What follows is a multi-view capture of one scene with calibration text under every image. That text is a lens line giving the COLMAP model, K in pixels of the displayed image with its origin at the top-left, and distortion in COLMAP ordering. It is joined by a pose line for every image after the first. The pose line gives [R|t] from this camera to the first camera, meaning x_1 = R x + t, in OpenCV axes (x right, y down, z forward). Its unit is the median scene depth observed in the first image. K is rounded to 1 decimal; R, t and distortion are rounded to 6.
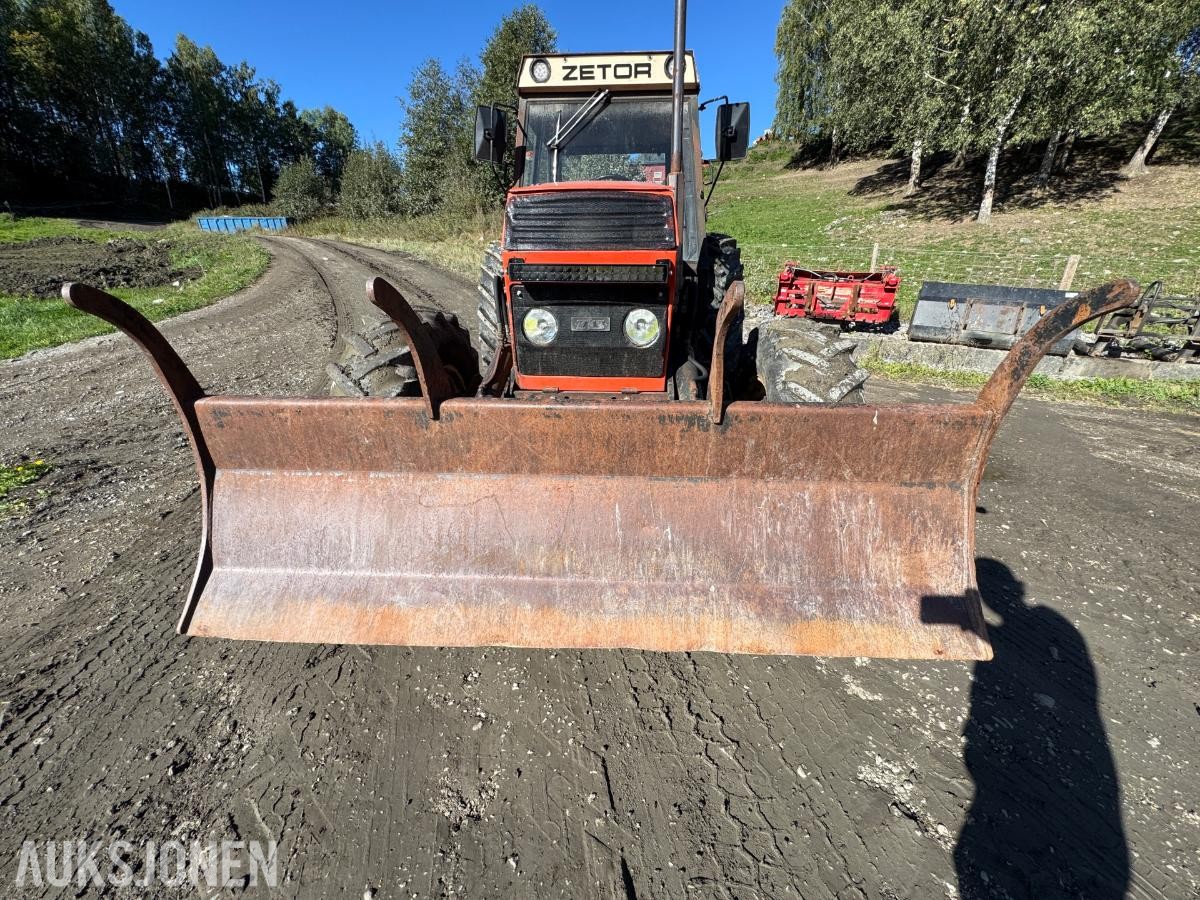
lens RADIAL K [[478.9, 0, 597.3], [0, 478.9, 451.3], [0, 0, 1]] dist [-0.003585, 0.001190]
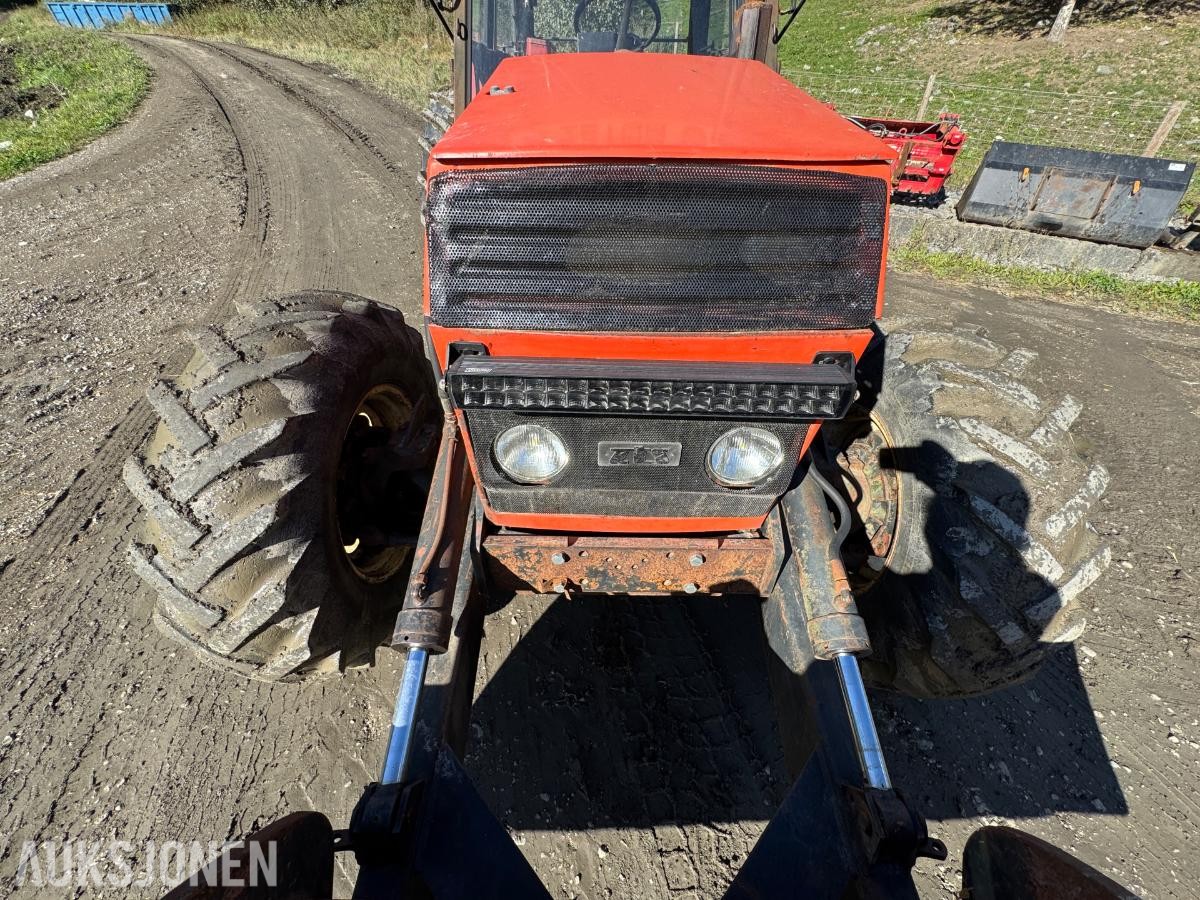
lens RADIAL K [[479.8, 0, 598.0], [0, 479.8, 451.8], [0, 0, 1]] dist [-0.003457, 0.000591]
pose [[0.998837, -0.018066, 0.044691, -0.037872], [0.004461, 0.957784, 0.287455, -0.203604], [-0.047998, -0.286922, 0.956751, 0.279776]]
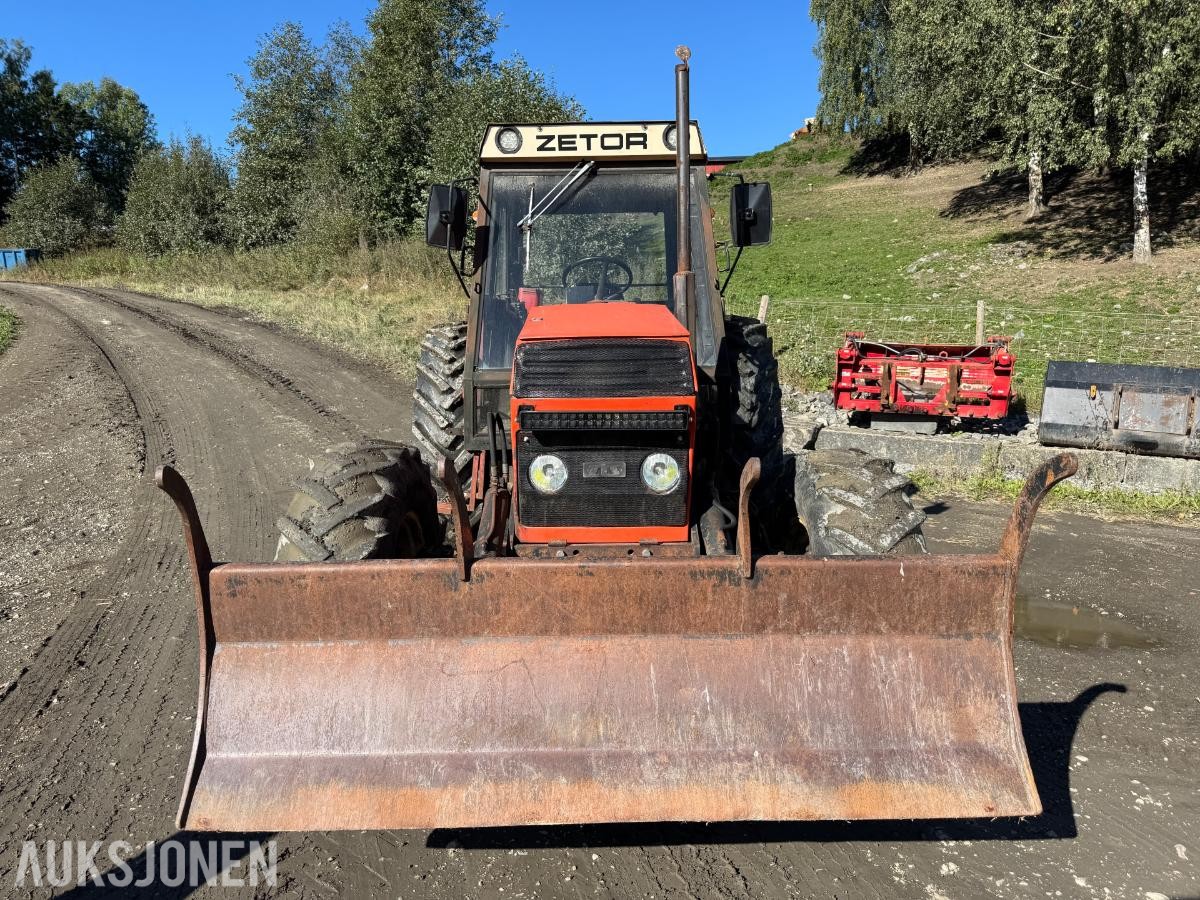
lens RADIAL K [[847.2, 0, 589.7], [0, 847.2, 458.4], [0, 0, 1]] dist [0.045421, -0.046822]
pose [[0.998694, -0.018730, 0.047528, -0.058879], [0.027981, 0.978953, -0.202158, 0.016918], [-0.042741, 0.203224, 0.978199, -0.282461]]
